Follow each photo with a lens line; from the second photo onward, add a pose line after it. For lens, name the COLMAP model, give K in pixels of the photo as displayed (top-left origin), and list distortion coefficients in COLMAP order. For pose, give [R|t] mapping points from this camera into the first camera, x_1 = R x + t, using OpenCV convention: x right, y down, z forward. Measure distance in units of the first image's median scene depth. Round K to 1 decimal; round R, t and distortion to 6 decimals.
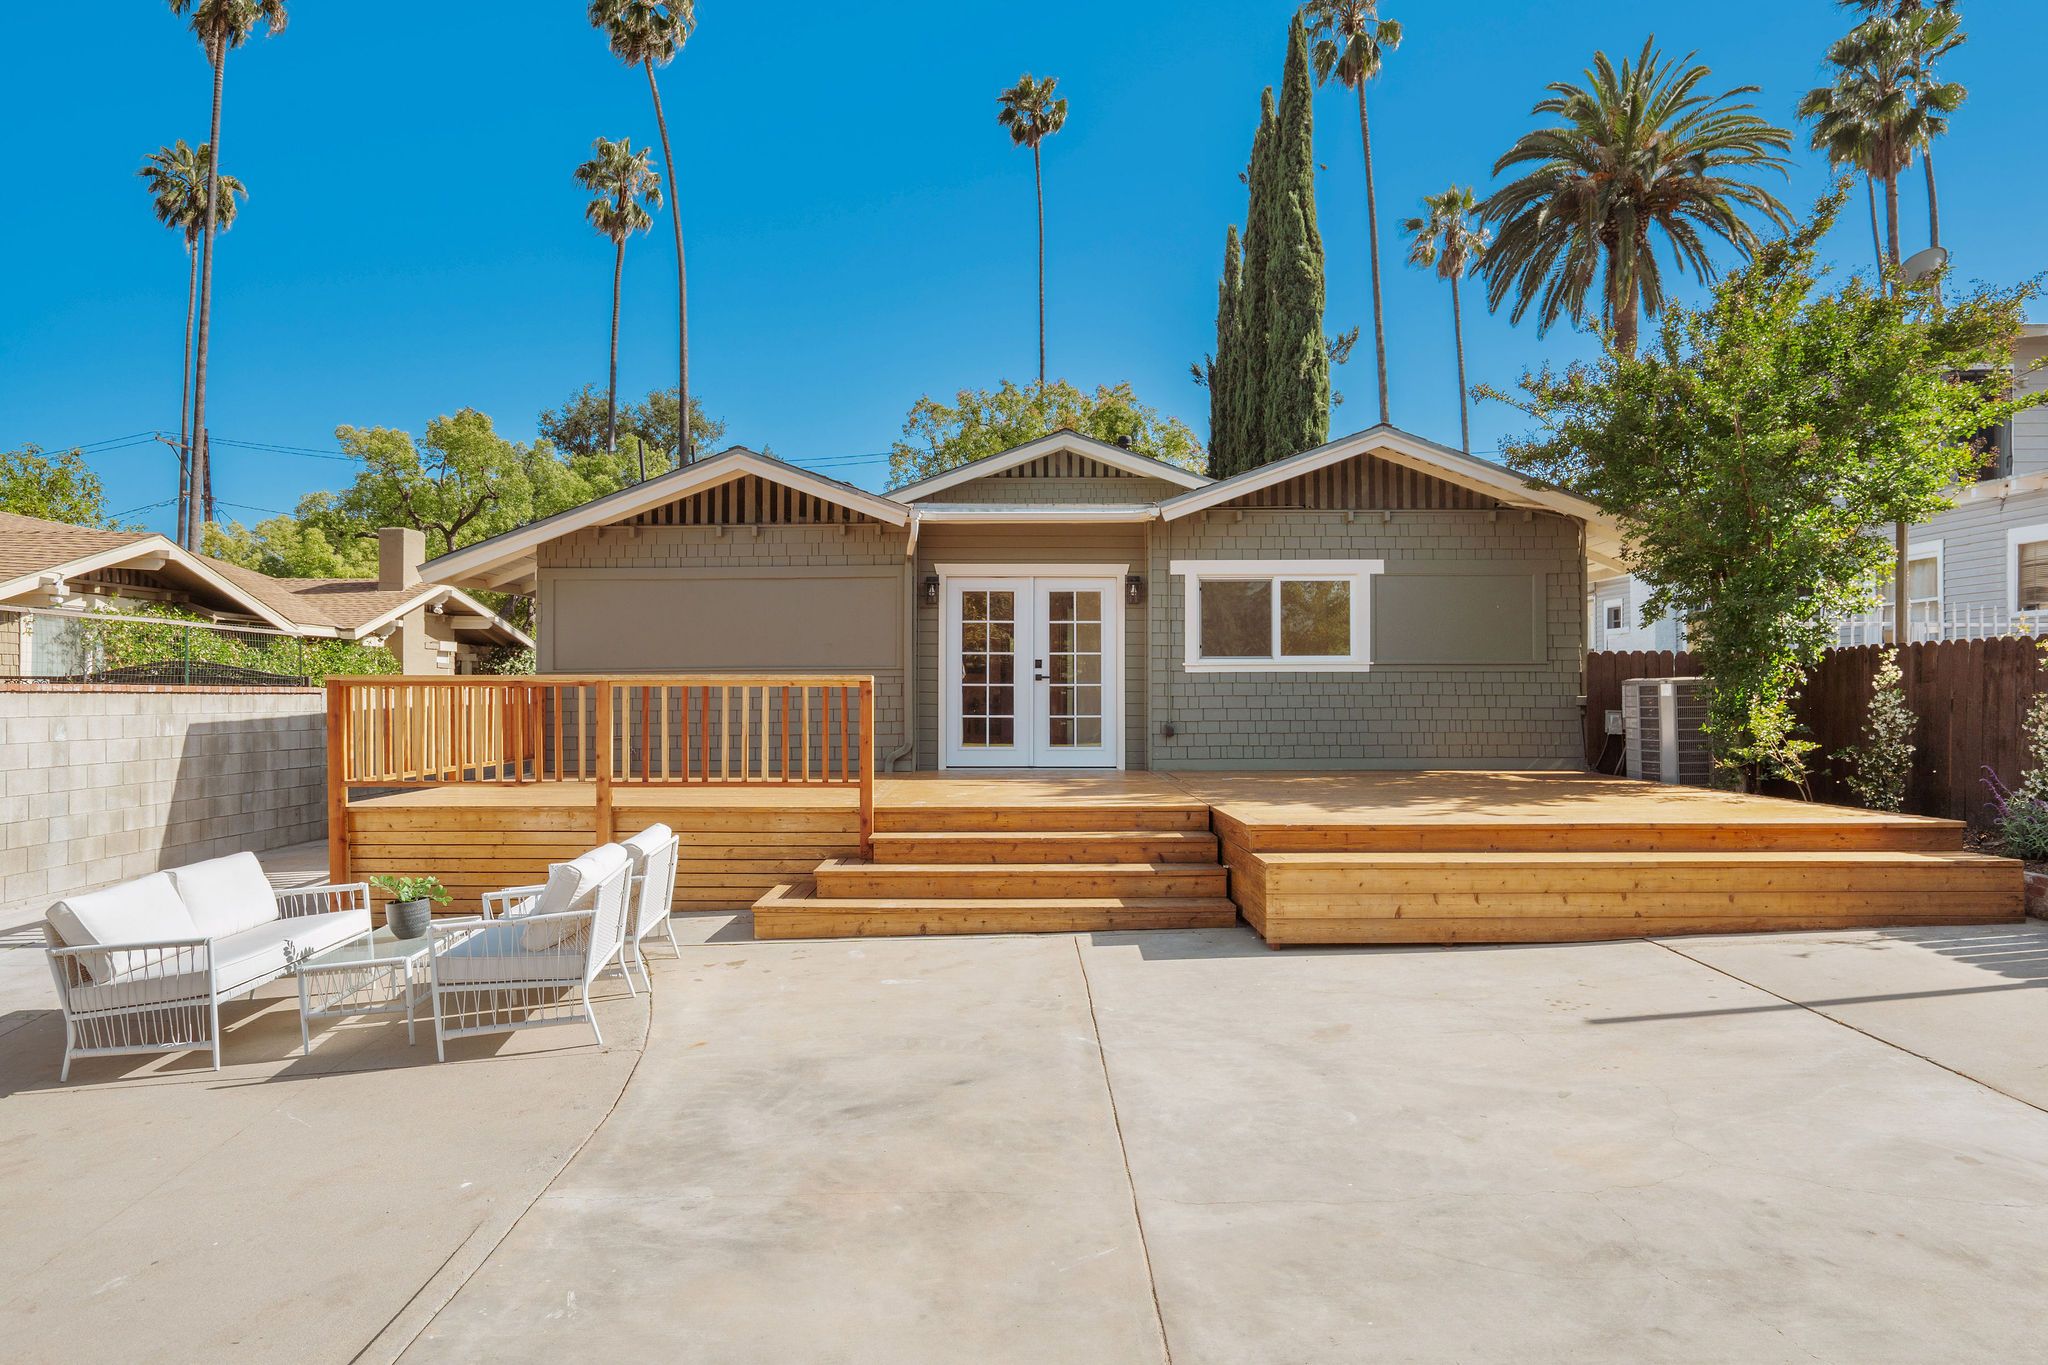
lens RADIAL K [[1244.1, 0, 1026.0], [0, 1244.1, 668.1], [0, 0, 1]] dist [0.000946, 0.004364]
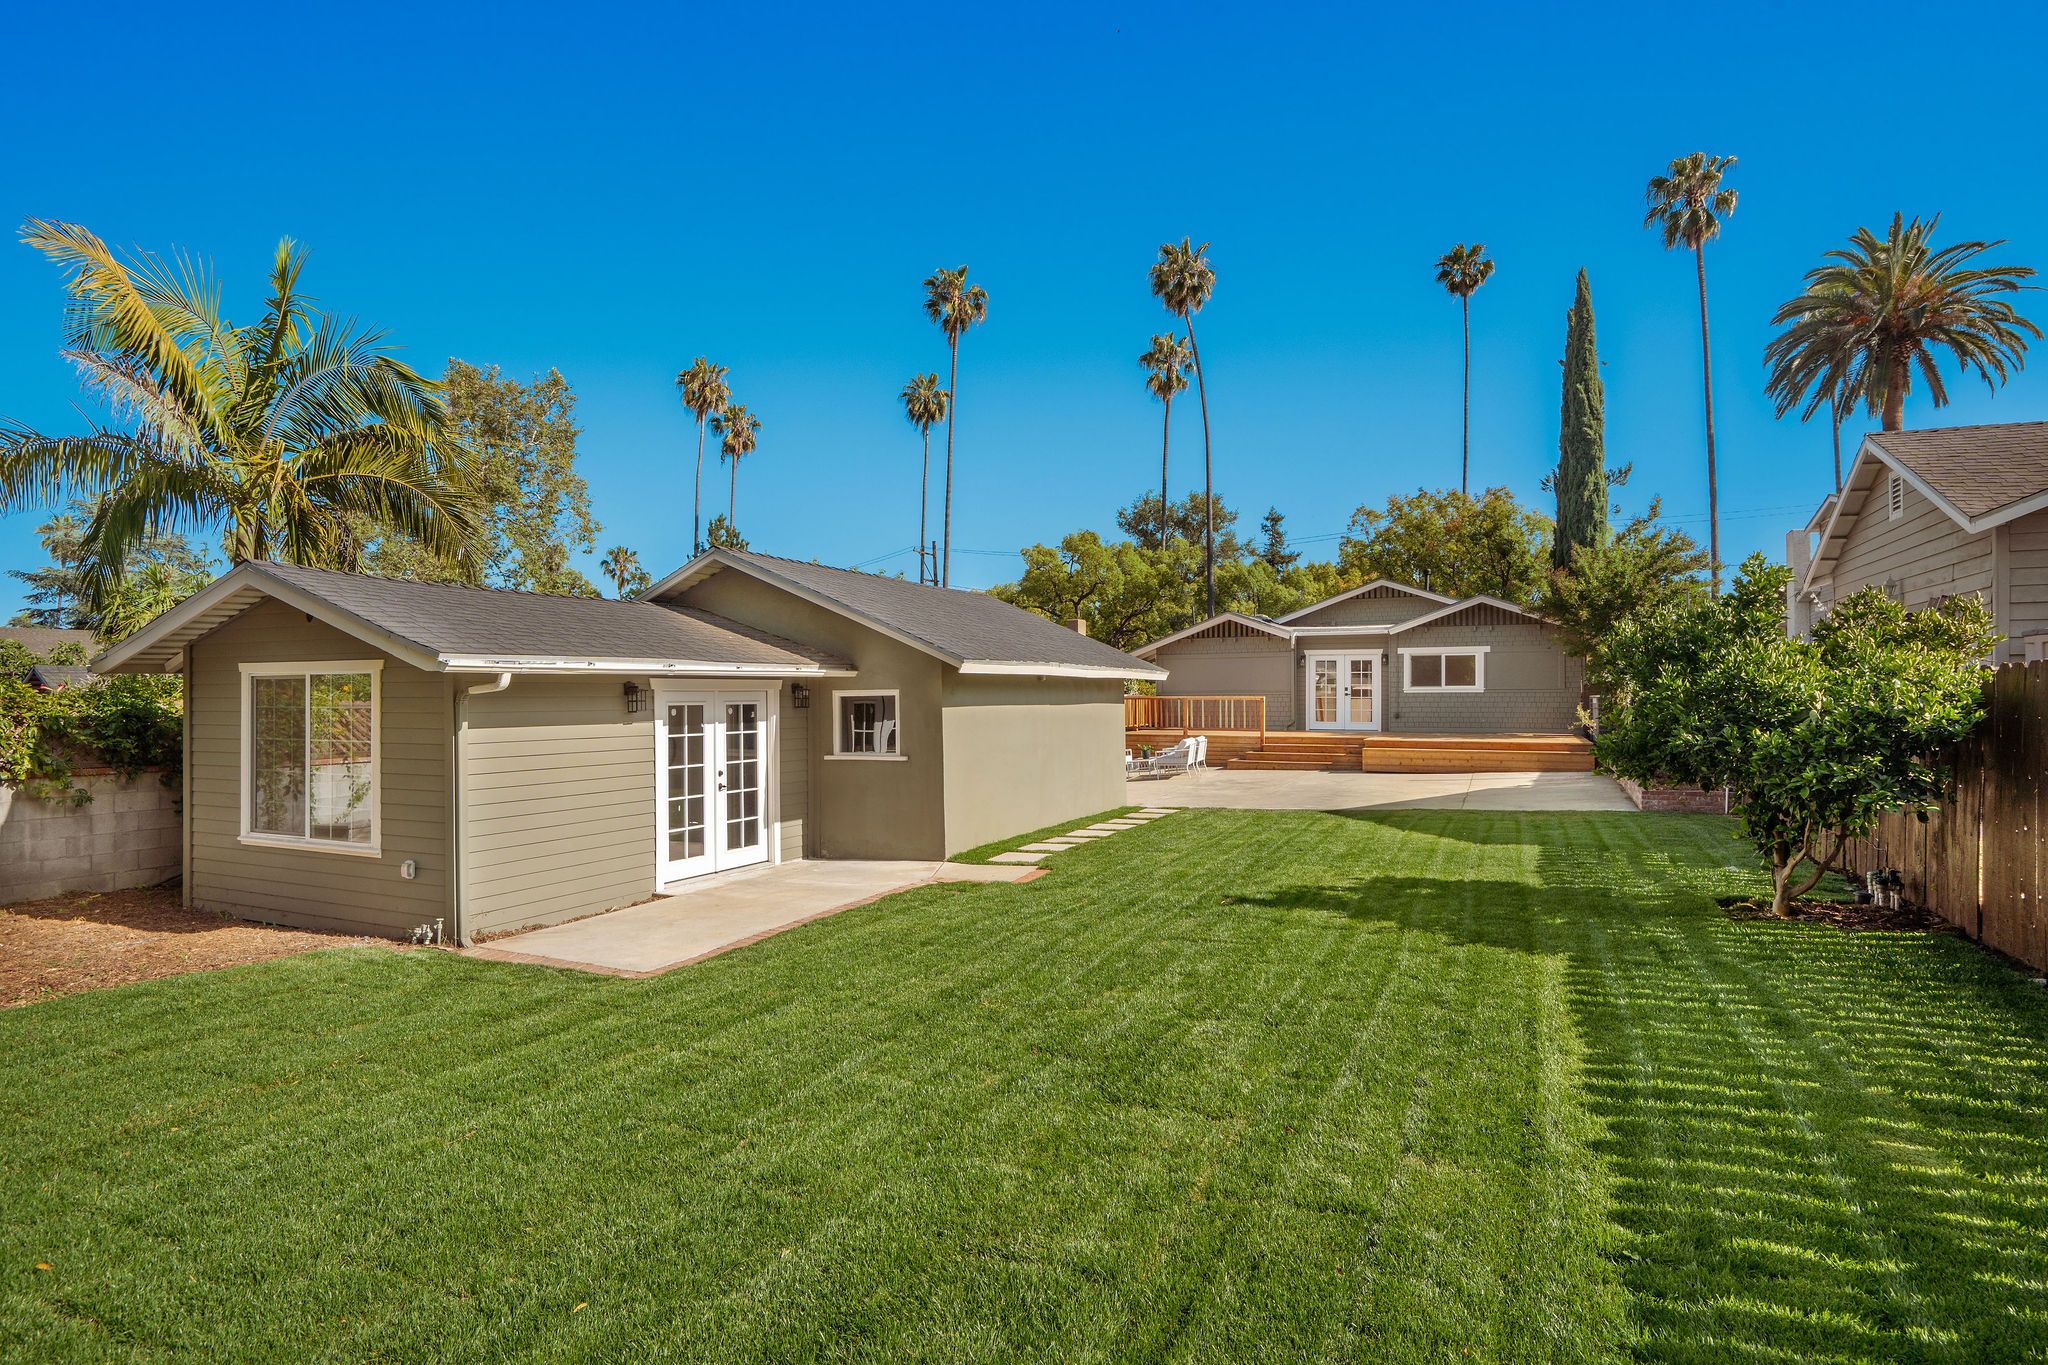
lens RADIAL K [[1123.4, 0, 1021.3], [0, 1123.4, 695.8], [0, 0, 1]] dist [-0.004524, 0.002846]
pose [[0.904821, -0.004372, -0.425769, 0.389854], [0.014025, 0.999711, 0.019538, -0.044907], [0.425560, -0.023650, 0.904621, -1.362653]]
